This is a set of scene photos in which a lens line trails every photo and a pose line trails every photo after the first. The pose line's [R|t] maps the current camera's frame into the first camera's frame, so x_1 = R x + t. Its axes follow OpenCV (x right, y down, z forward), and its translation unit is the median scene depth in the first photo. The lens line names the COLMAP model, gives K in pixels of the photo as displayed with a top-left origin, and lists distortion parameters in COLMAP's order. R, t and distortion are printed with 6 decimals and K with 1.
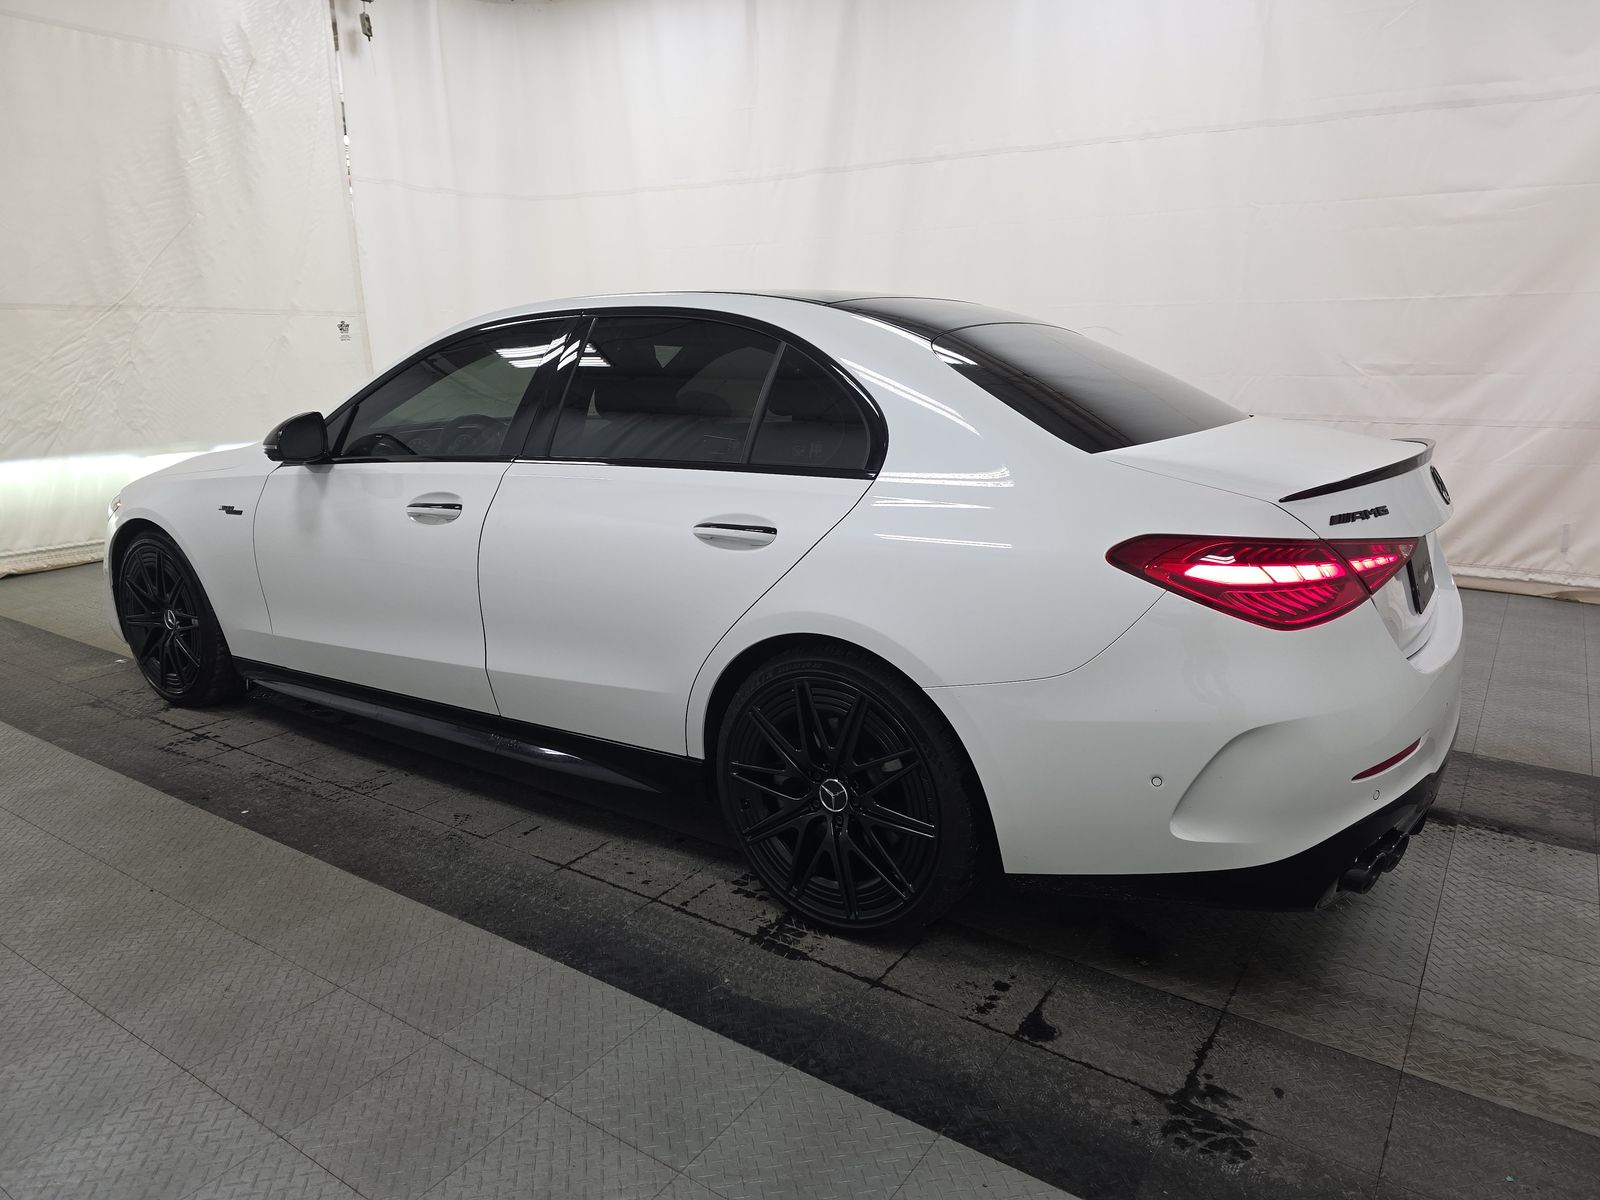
lens RADIAL K [[1085.8, 0, 815.4], [0, 1085.8, 602.1], [0, 0, 1]] dist [0.044528, -0.039006]
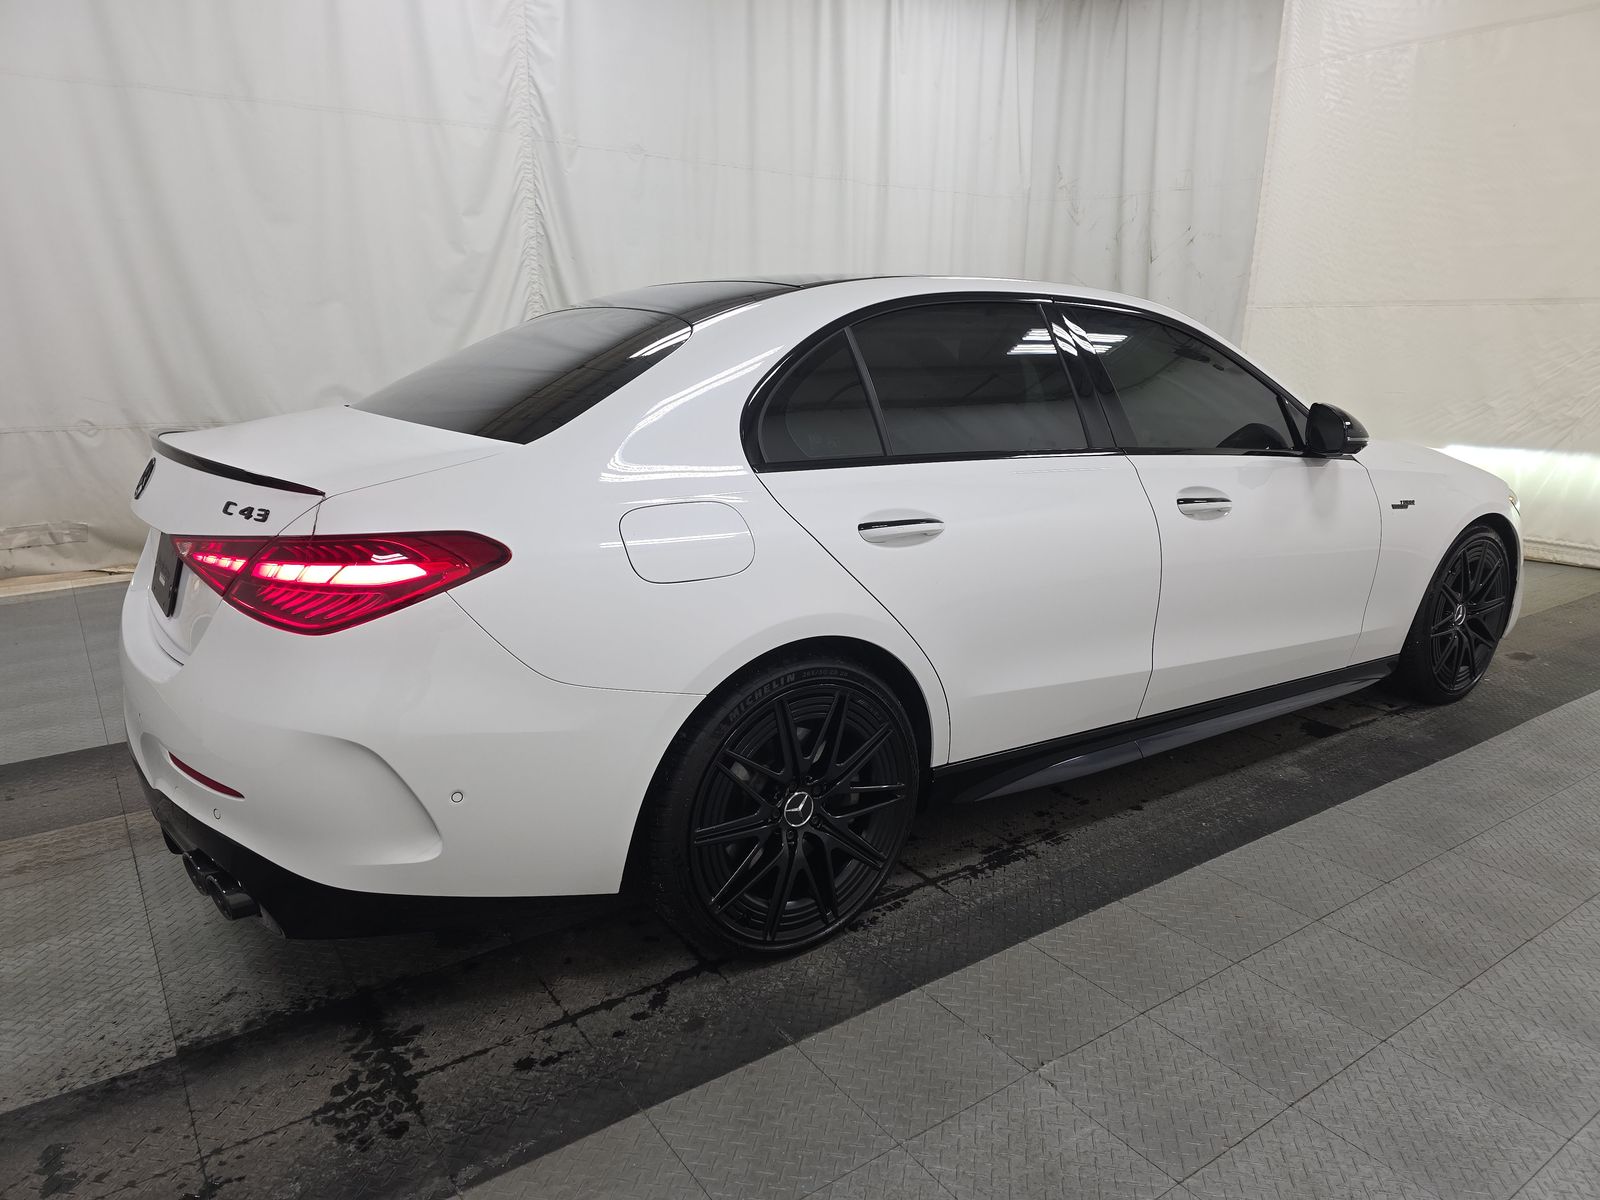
lens RADIAL K [[1085.8, 0, 802.9], [0, 1085.8, 601.6], [0, 0, 1]] dist [0.044528, -0.039006]
pose [[-0.367284, 0.218967, -0.903967, 1.406534], [-0.220024, 0.923854, 0.313181, -0.484993], [0.903710, 0.313921, -0.291138, 2.067027]]
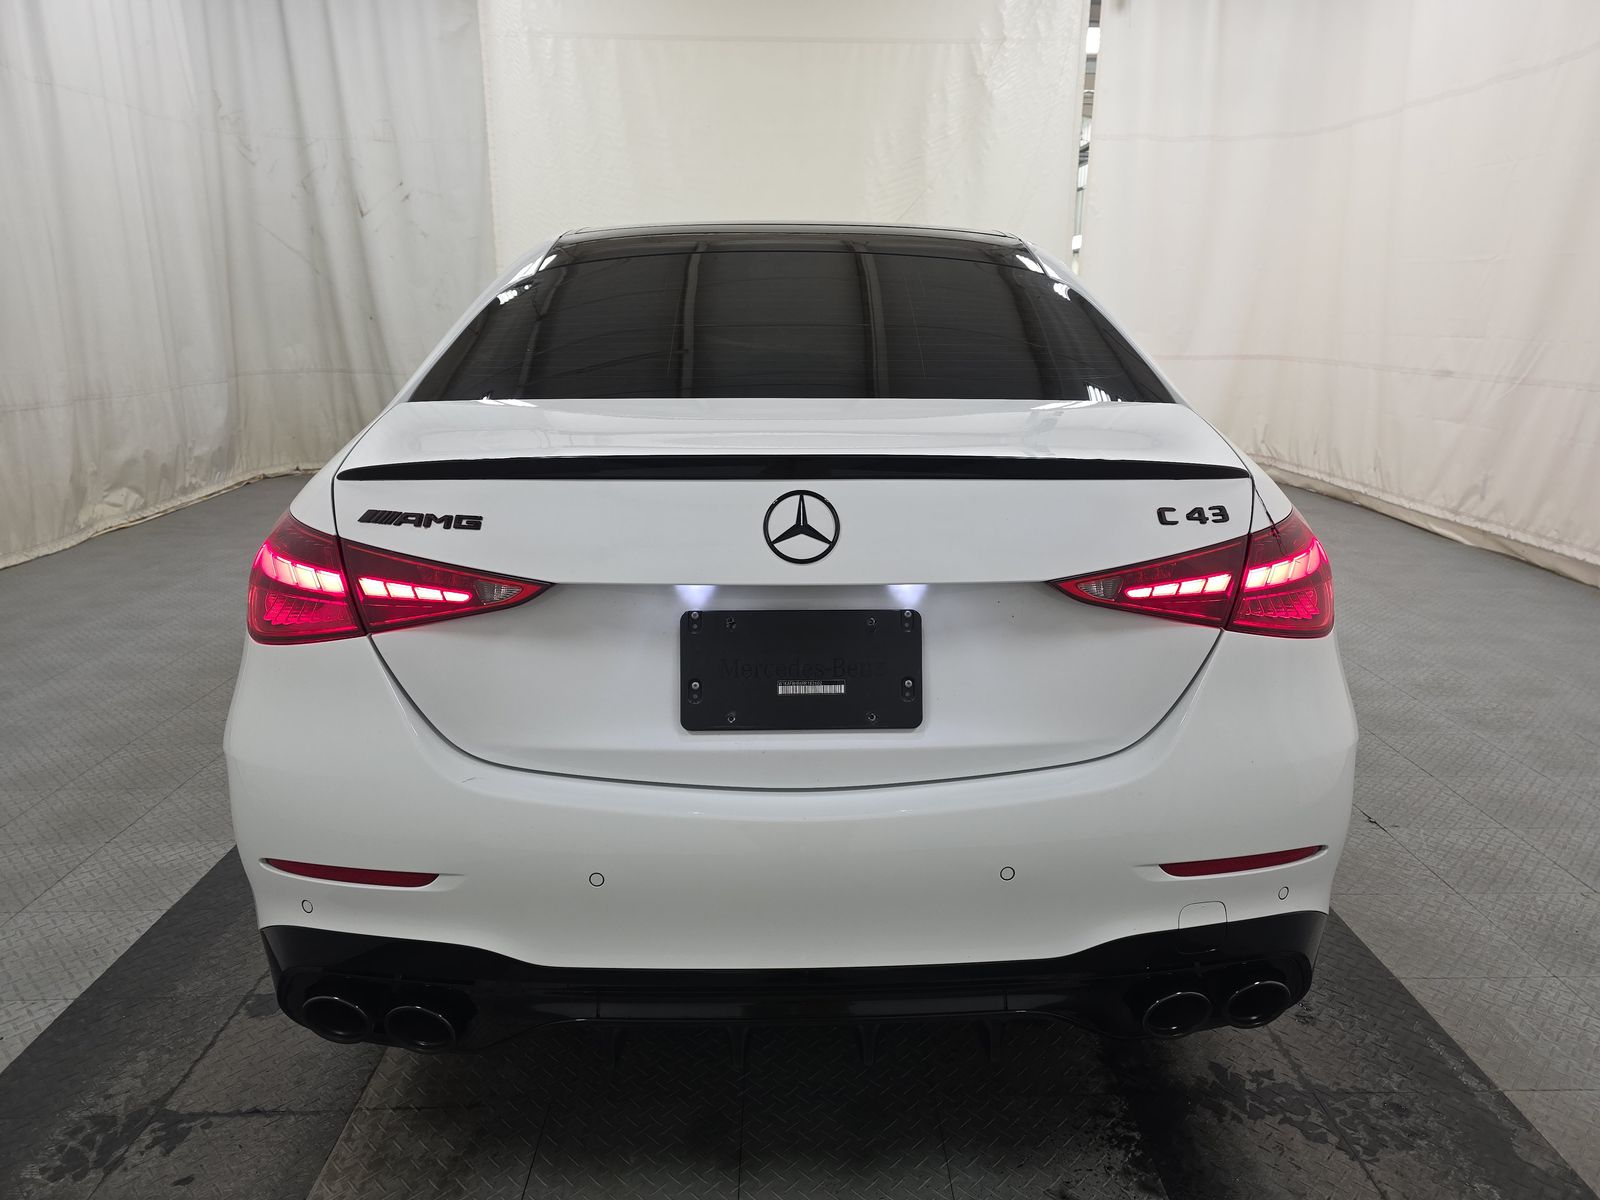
lens RADIAL K [[1085.8, 0, 828.0], [0, 1085.8, 614.7], [0, 0, 1]] dist [0.044528, -0.039006]
pose [[0.579073, 0.222796, -0.784243, 1.157620], [-0.193516, 0.972006, 0.133248, -0.157385], [0.791976, 0.074603, 0.605977, 0.785414]]
